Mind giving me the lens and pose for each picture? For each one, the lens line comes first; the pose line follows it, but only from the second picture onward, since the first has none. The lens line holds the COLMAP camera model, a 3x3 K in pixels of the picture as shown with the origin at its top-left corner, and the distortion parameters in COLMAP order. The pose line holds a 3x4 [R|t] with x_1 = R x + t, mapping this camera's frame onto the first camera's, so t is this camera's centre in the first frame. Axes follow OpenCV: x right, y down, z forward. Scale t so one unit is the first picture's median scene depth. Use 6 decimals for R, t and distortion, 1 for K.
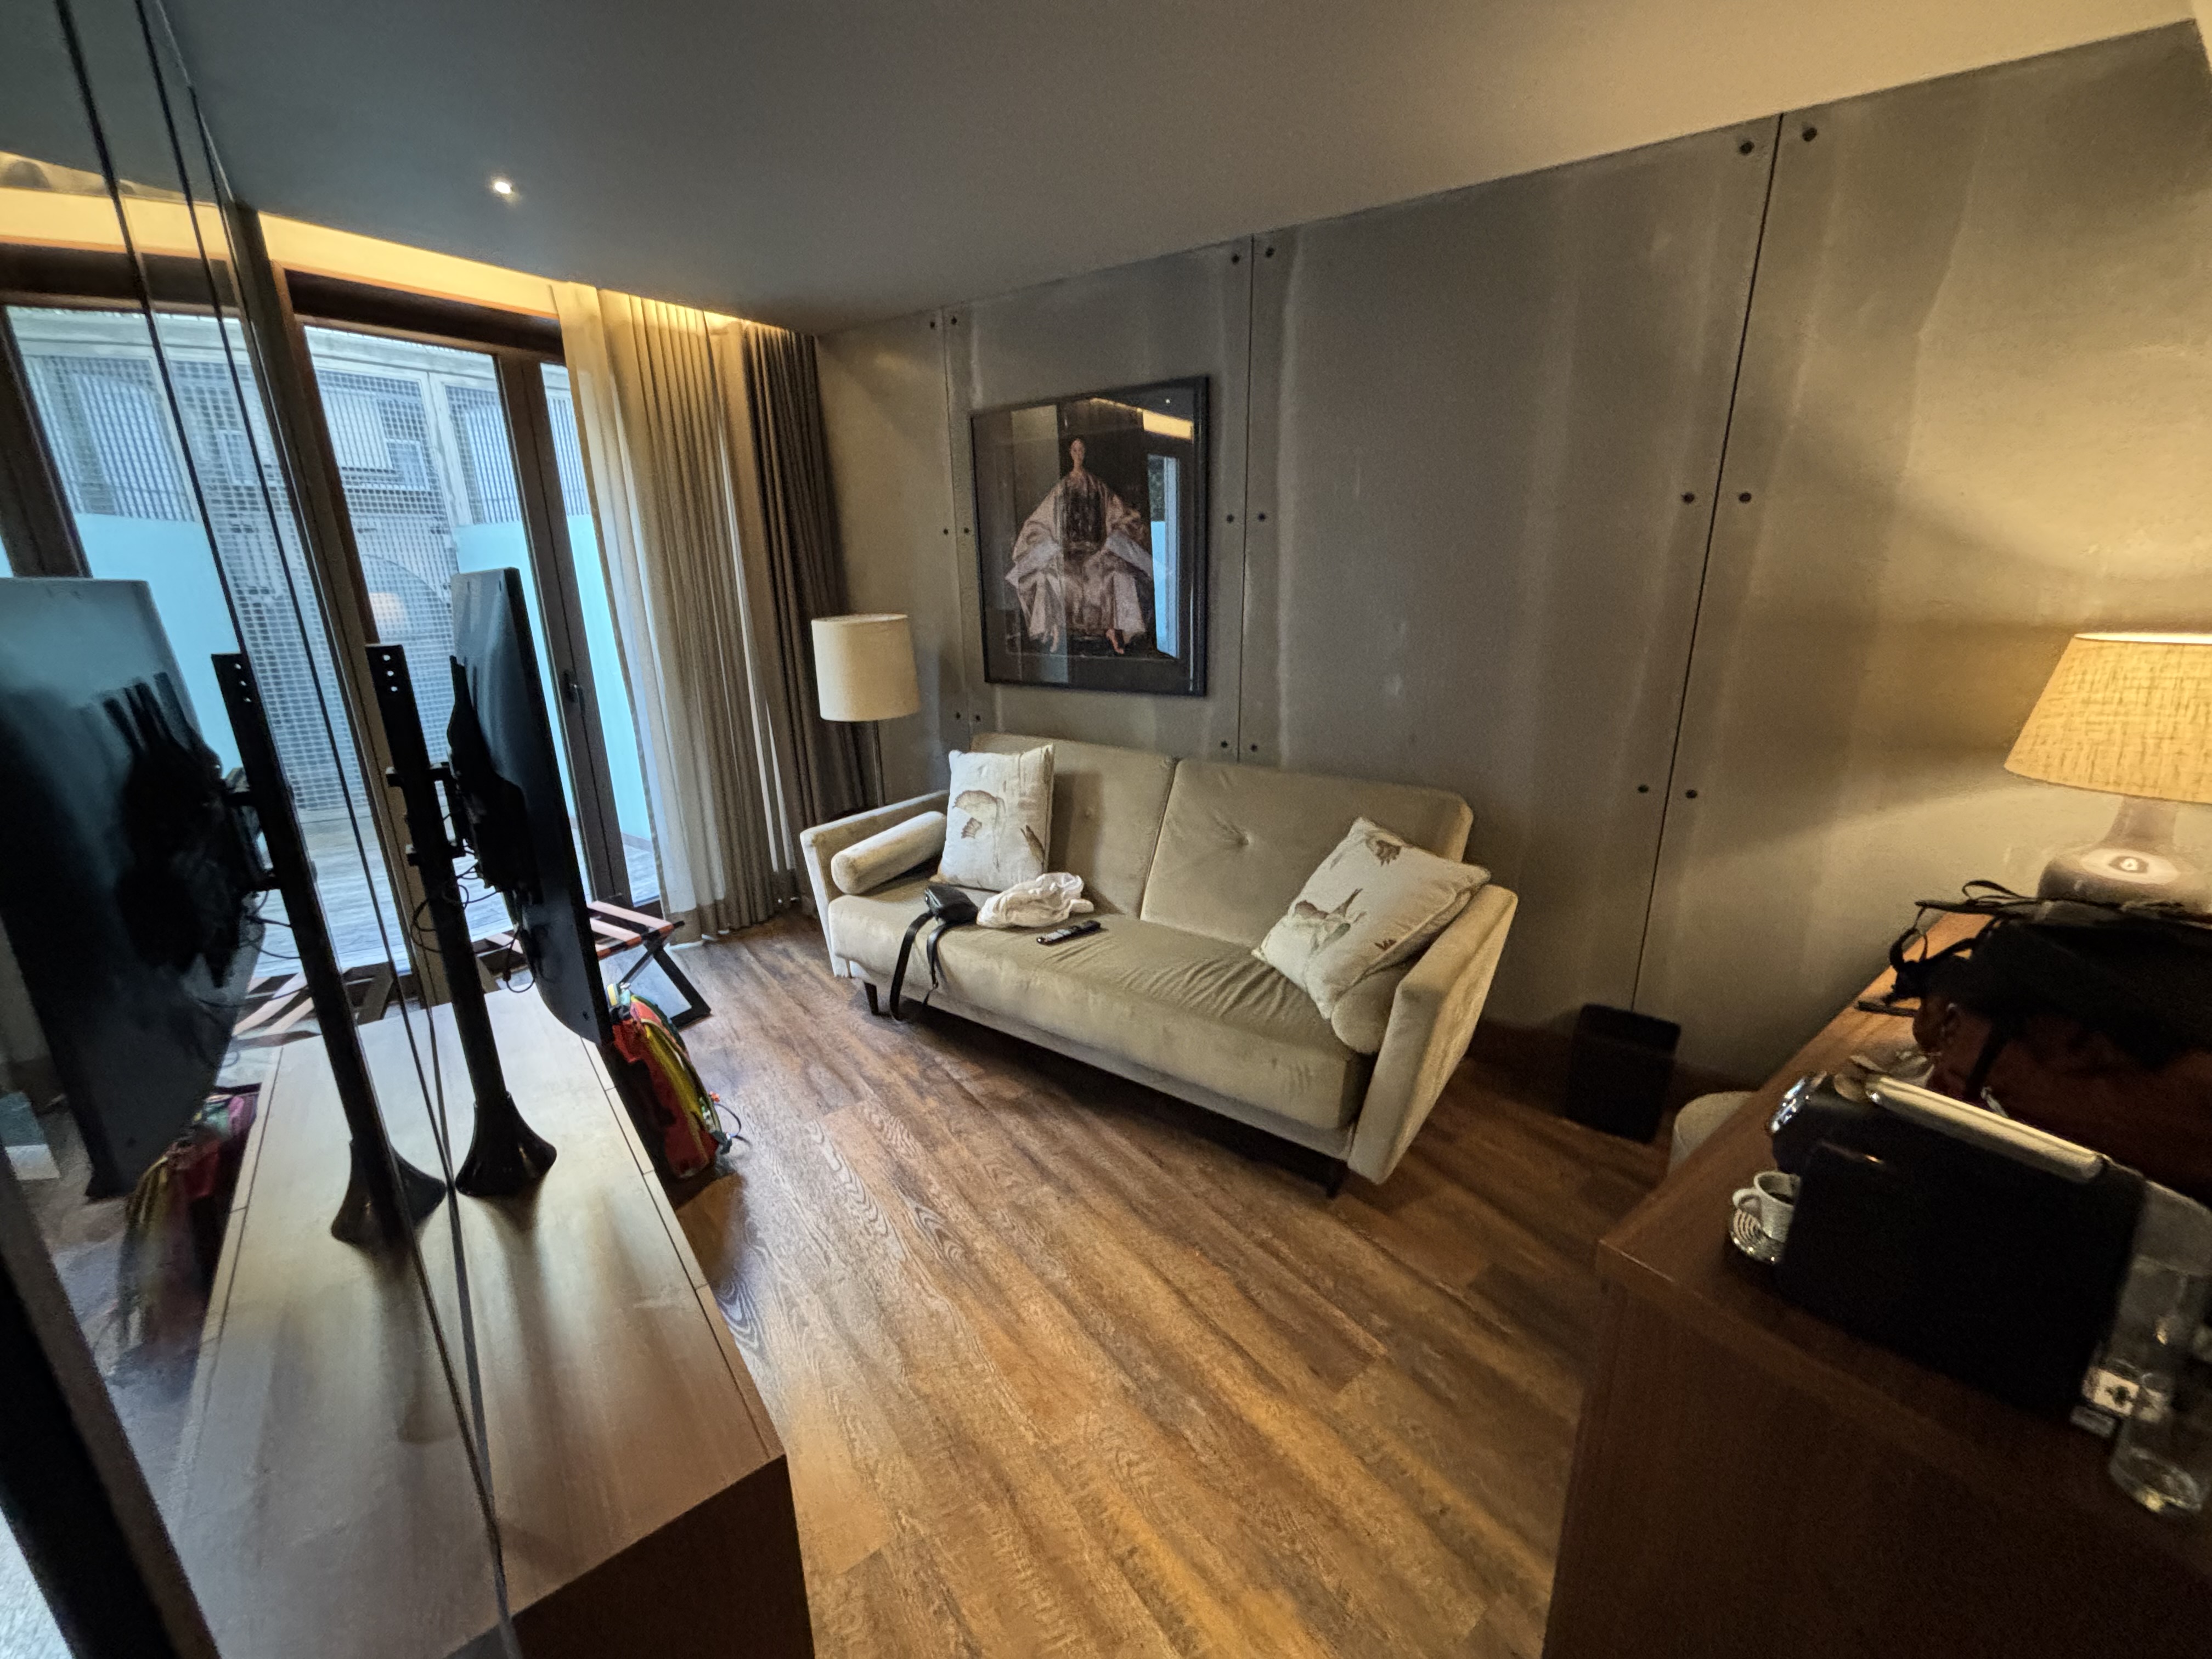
lens RADIAL K [[897.7, 0, 1104.3], [0, 897.7, 813.0], [0, 0, 1]] dist [-0.003286, -0.000258]
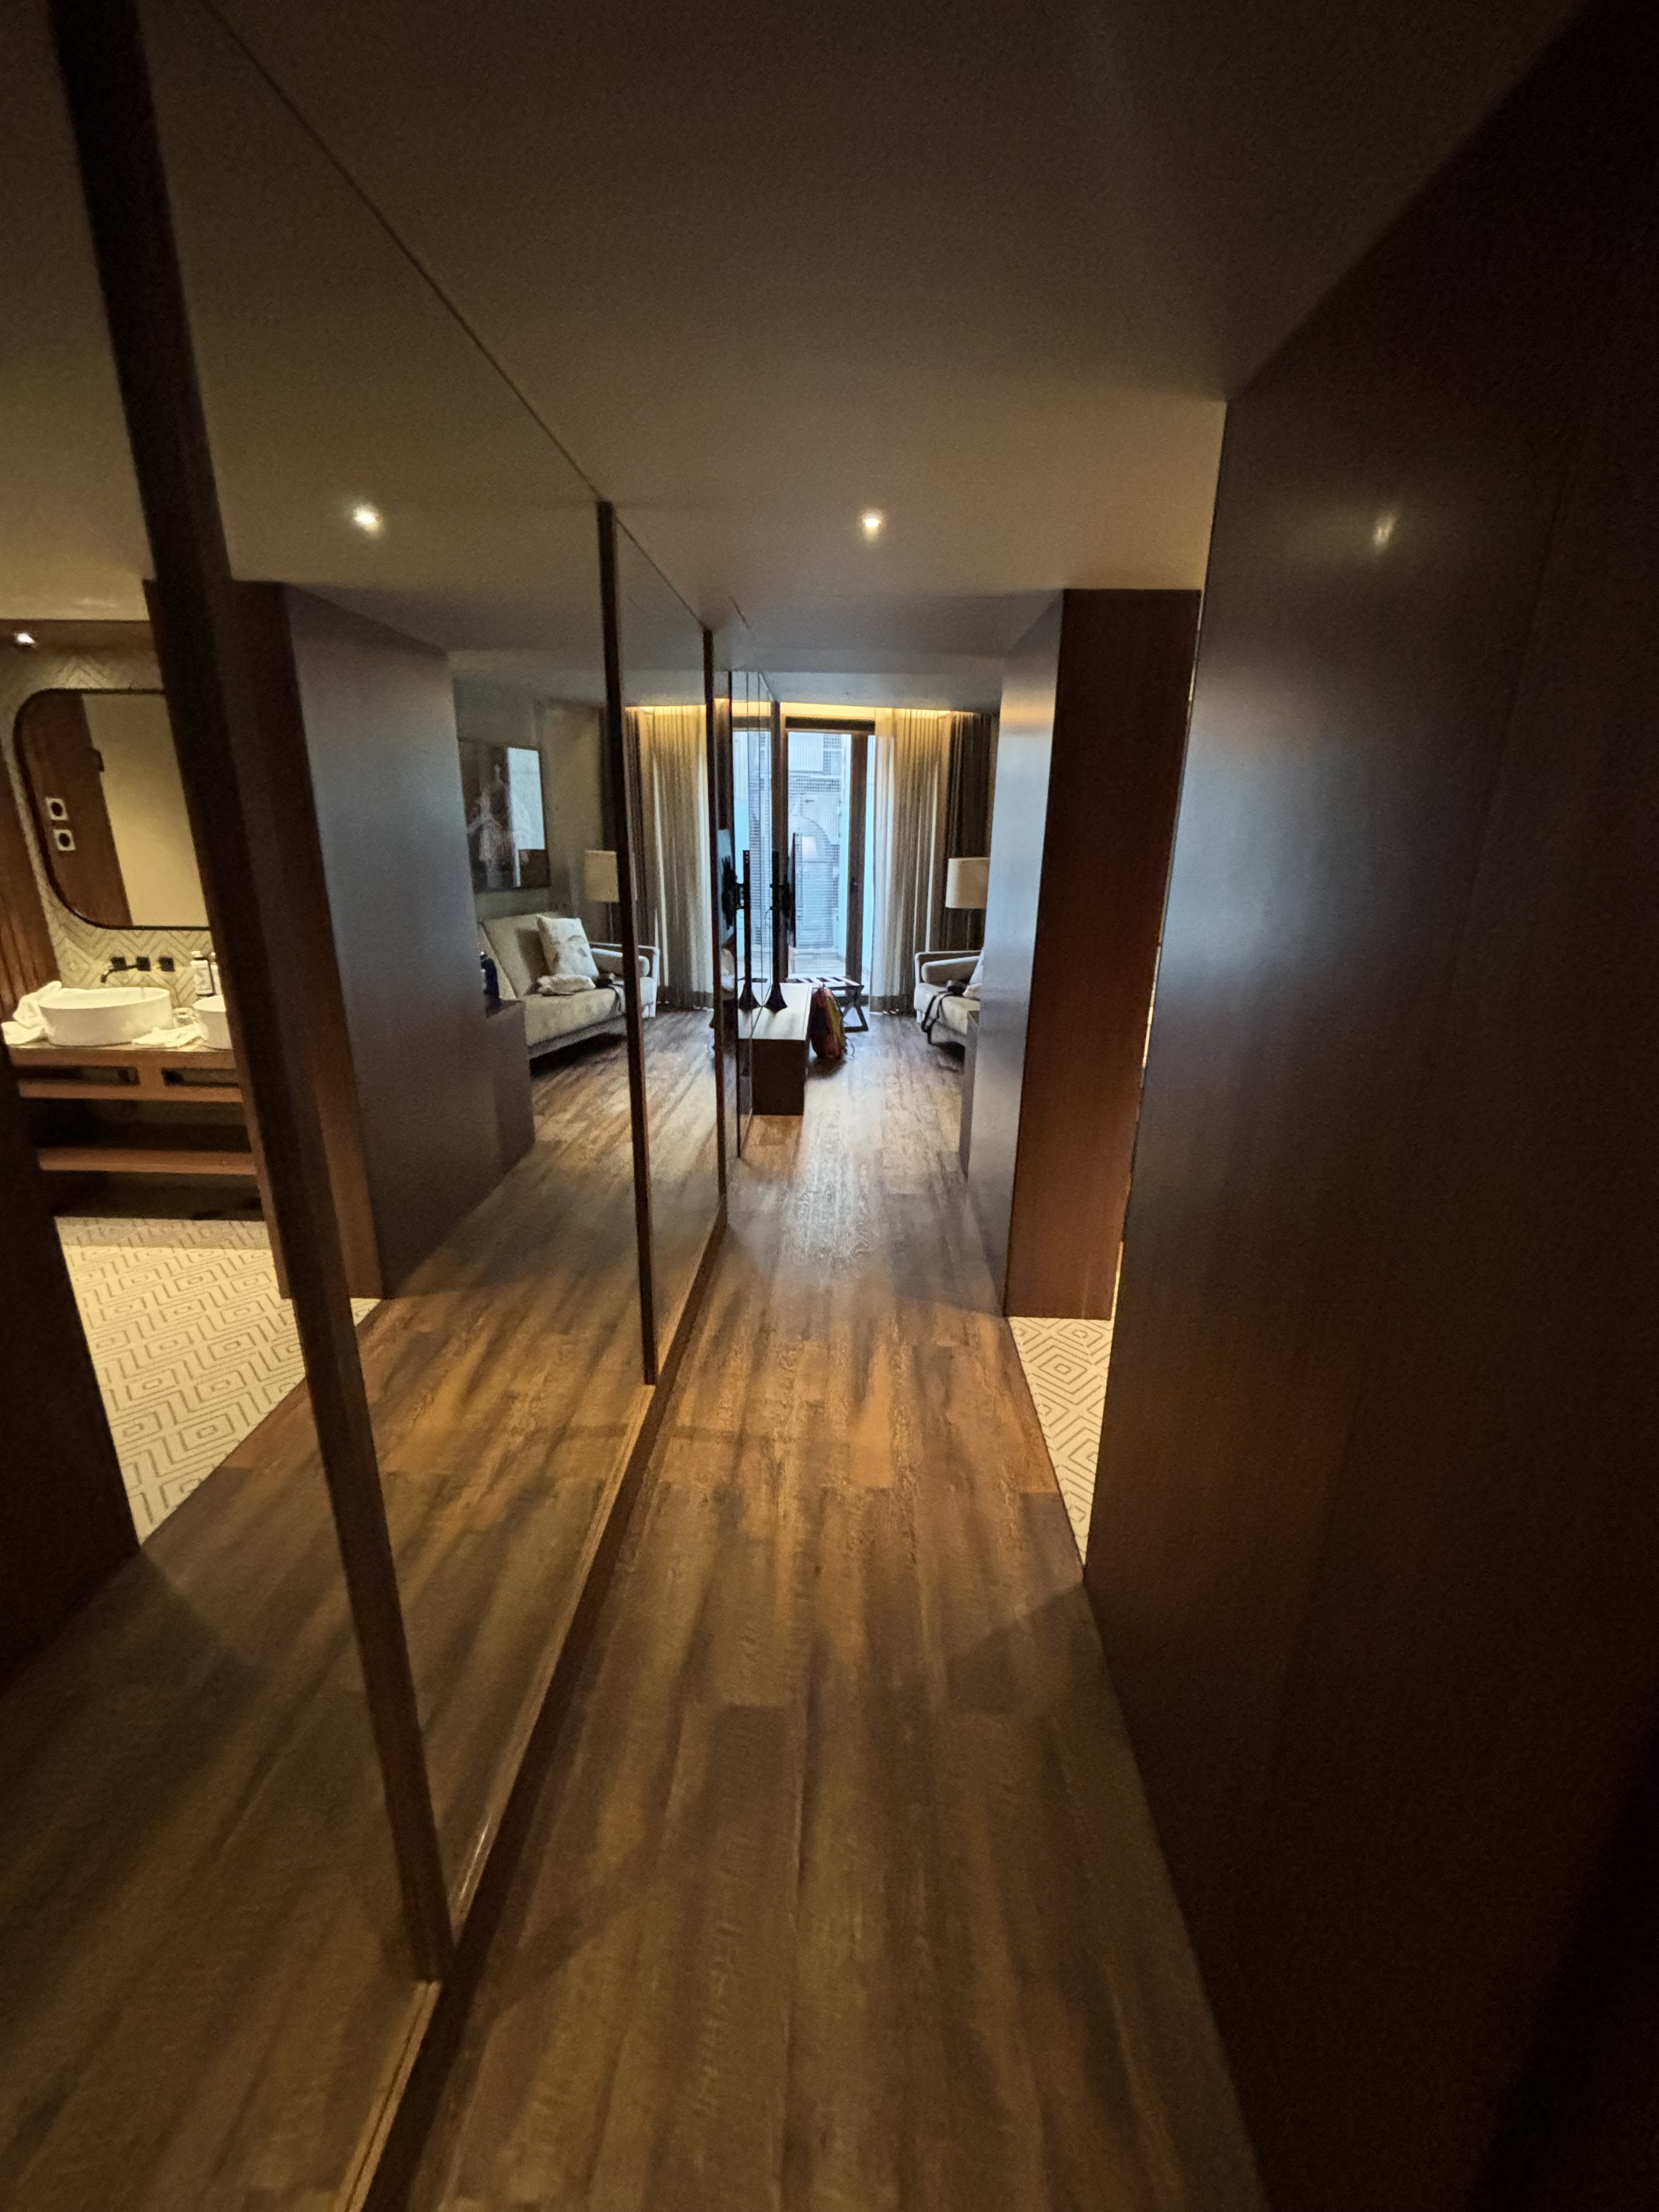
lens RADIAL K [[897.7, 0, 832.7], [0, 897.7, 1103.9], [0, 0, 1]] dist [-0.003286, -0.000258]
pose [[0.787138, 0.219750, -0.576302, 0.857845], [-0.200475, 0.974797, 0.097884, 0.208025], [0.583287, 0.038486, 0.811354, -0.902303]]
